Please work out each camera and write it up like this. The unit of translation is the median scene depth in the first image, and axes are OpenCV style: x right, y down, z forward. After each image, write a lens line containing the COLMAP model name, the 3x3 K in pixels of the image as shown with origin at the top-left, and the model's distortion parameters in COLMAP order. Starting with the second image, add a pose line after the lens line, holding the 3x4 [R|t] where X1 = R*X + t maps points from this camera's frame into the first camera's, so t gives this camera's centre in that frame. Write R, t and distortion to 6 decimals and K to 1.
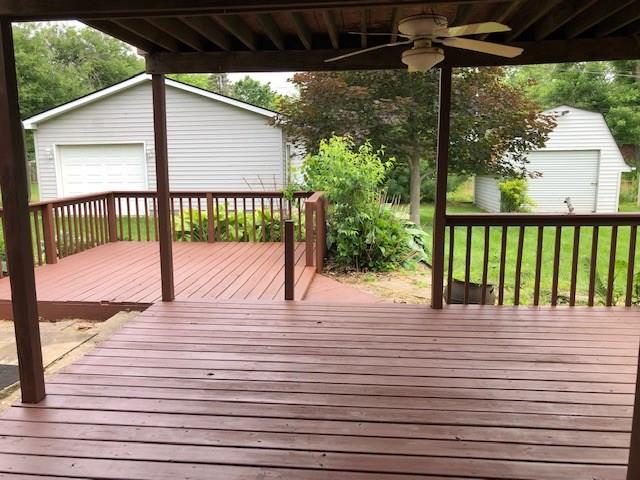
lens RADIAL K [[526.4, 0, 312.8], [0, 526.4, 235.0], [0, 0, 1]] dist [0.036384, -0.035961]
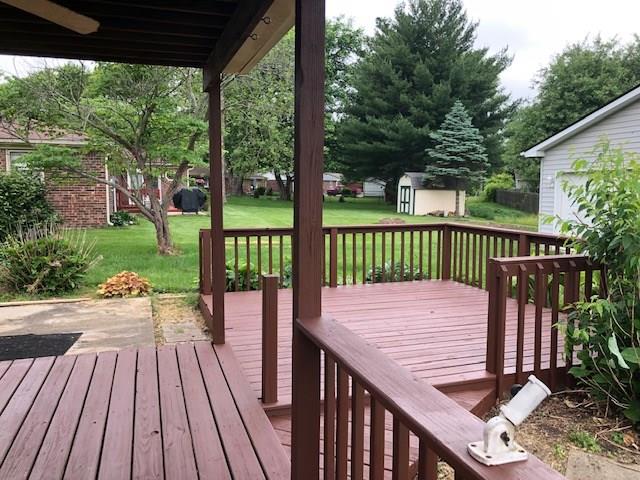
lens RADIAL K [[526.4, 0, 323.0], [0, 526.4, 237.9], [0, 0, 1]] dist [0.036384, -0.035961]
pose [[0.425198, 0.086039, -0.901002, 0.489627], [-0.124139, 0.991608, 0.036108, -0.096060], [0.896547, 0.096497, 0.432310, 0.607985]]
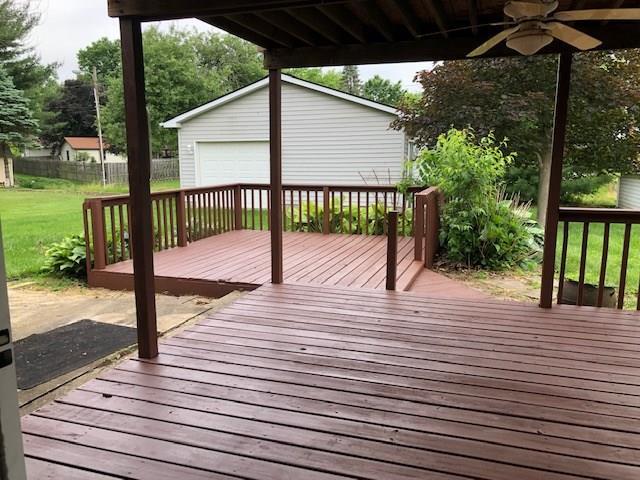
lens RADIAL K [[526.4, 0, 323.0], [0, 526.4, 231.9], [0, 0, 1]] dist [0.036384, -0.035961]
pose [[0.975484, 0.039488, -0.216497, 0.030183], [-0.040614, 0.999175, -0.000755, 0.013371], [0.216288, 0.009530, 0.976283, -0.009477]]
